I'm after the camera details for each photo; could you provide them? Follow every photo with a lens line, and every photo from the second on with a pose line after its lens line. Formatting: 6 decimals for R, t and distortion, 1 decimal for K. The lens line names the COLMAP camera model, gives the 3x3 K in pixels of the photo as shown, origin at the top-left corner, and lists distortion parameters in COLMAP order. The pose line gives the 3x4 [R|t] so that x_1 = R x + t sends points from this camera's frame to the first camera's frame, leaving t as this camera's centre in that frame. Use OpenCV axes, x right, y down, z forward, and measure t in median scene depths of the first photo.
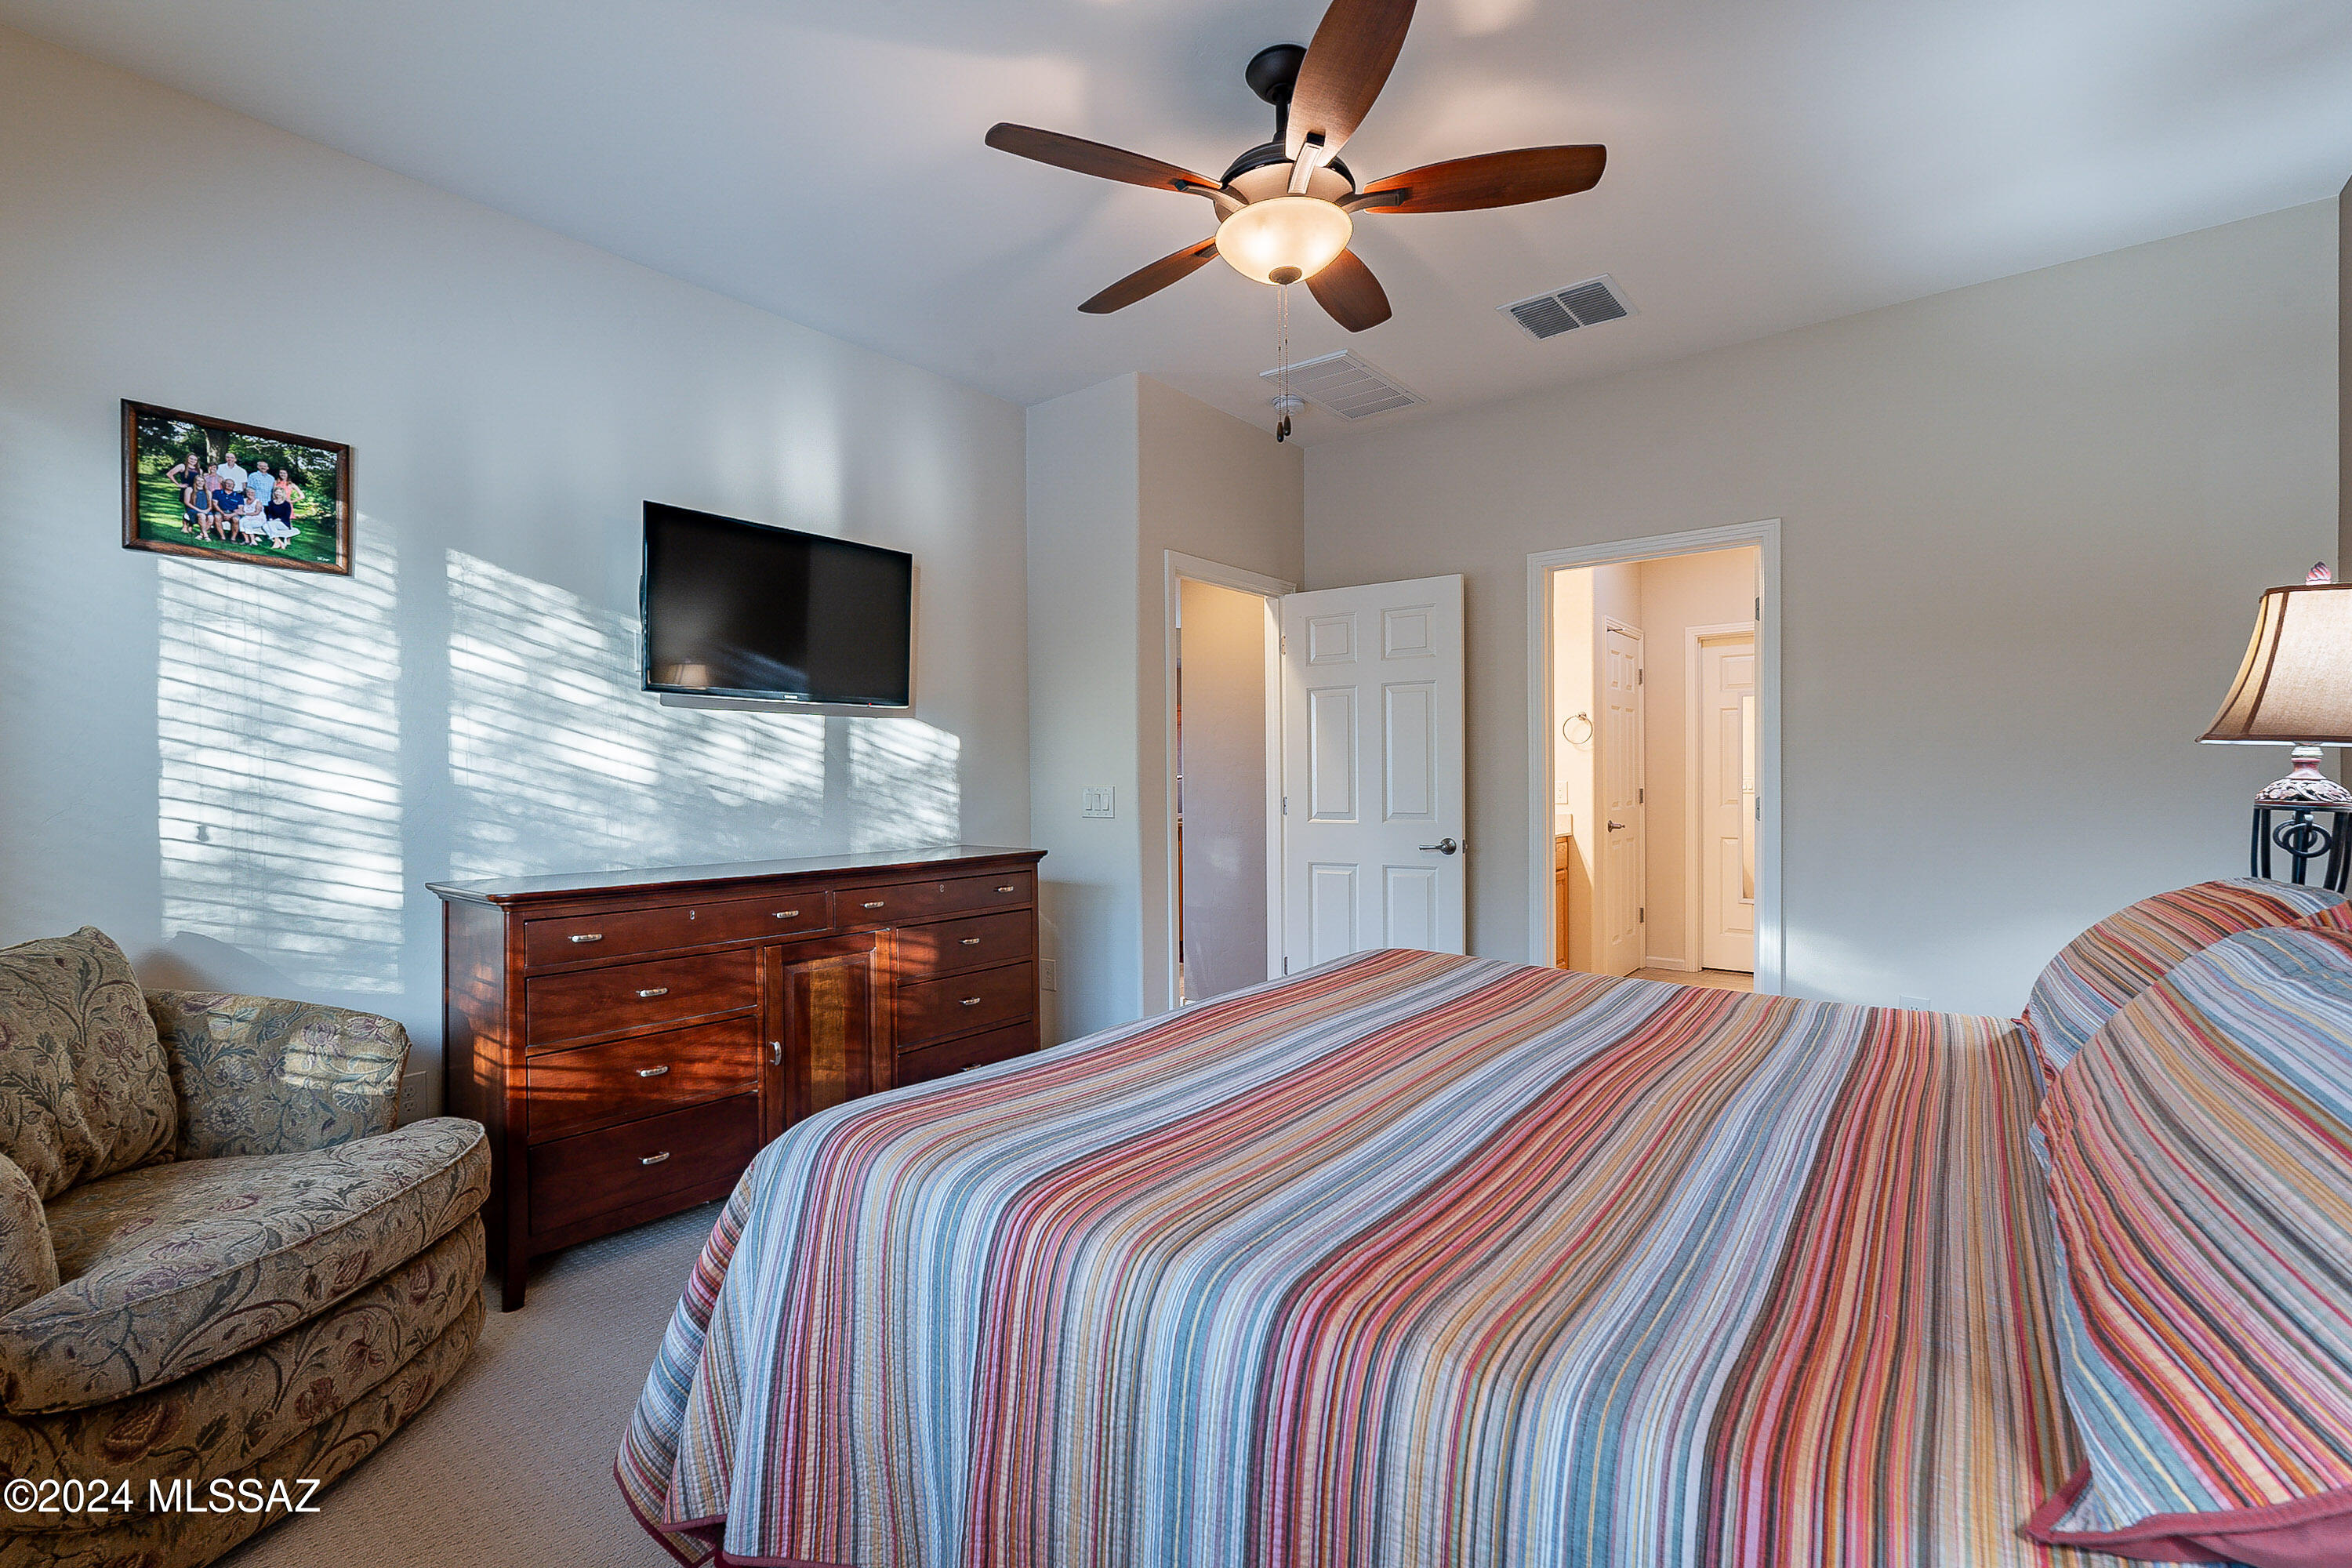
lens RADIAL K [[1031.9, 0, 1182.4], [0, 1031.9, 795.6], [0, 0, 1]] dist [0.000150, -0.000788]
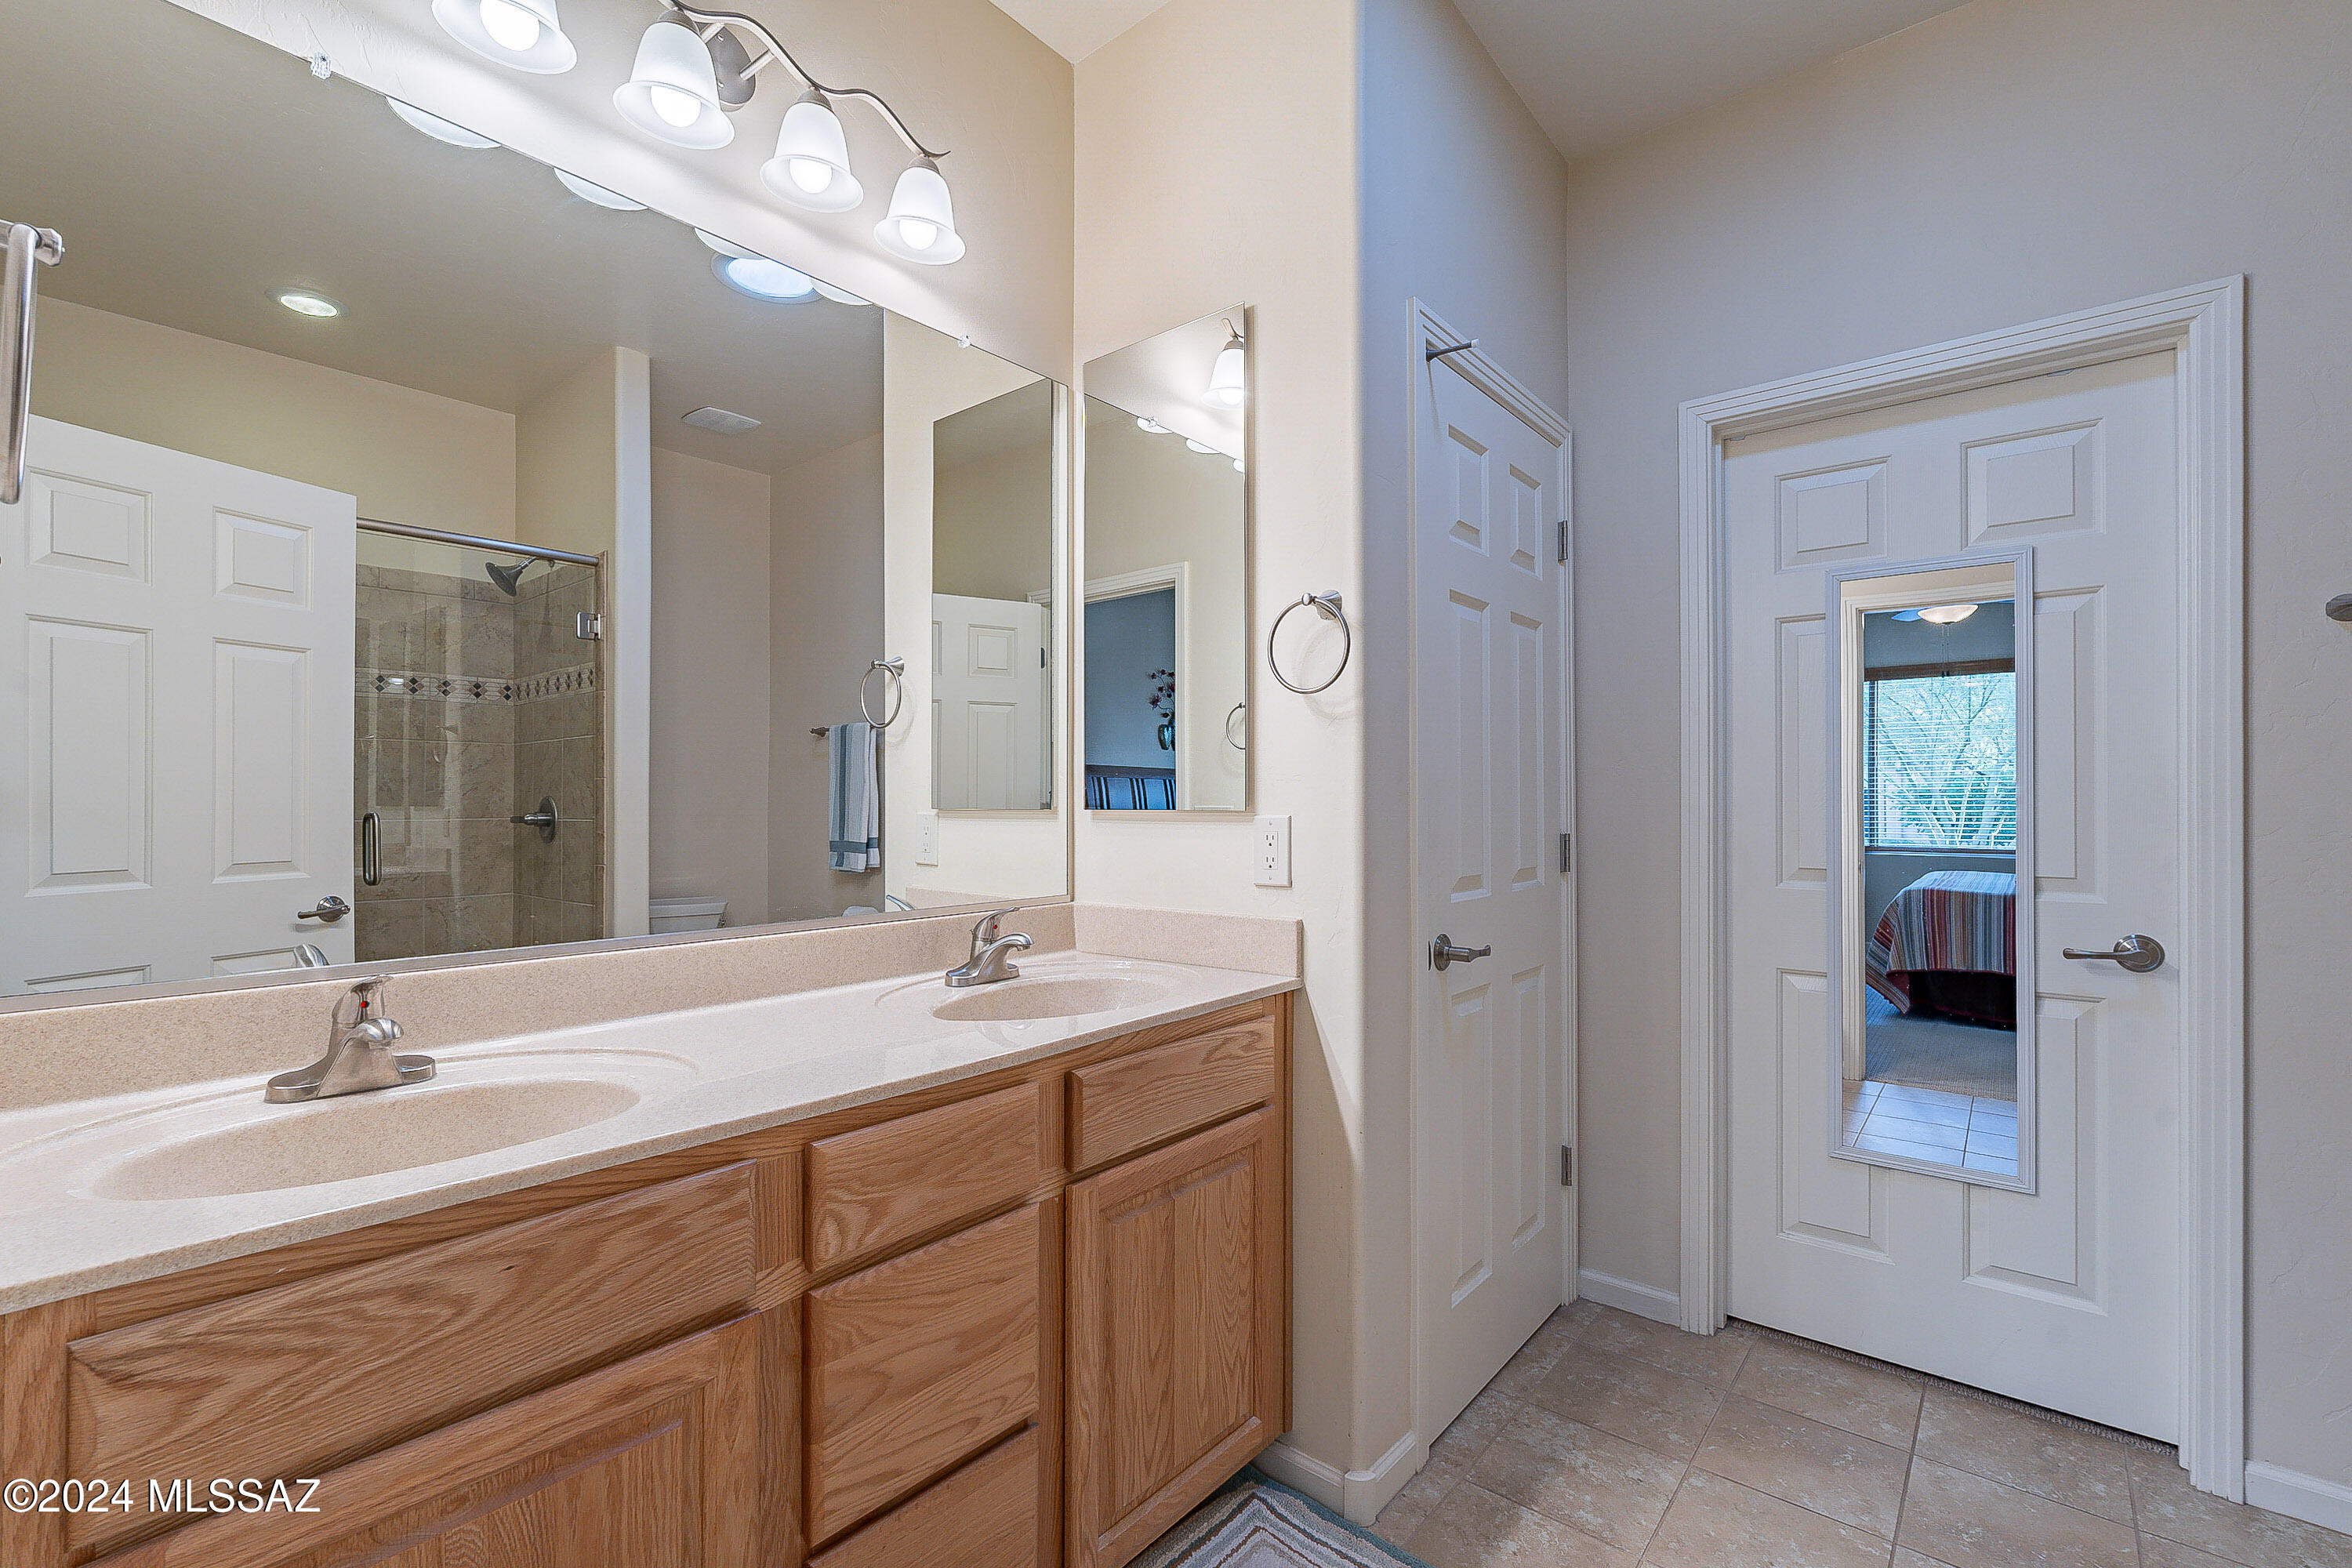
lens RADIAL K [[1031.9, 0, 1167.7], [0, 1031.9, 782.5], [0, 0, 1]] dist [0.000150, -0.000788]
pose [[0.999202, 0.010267, -0.038604, 0.319737], [-0.011159, 0.999674, -0.022959, -0.015345], [0.038356, 0.023371, 0.998991, 0.626524]]
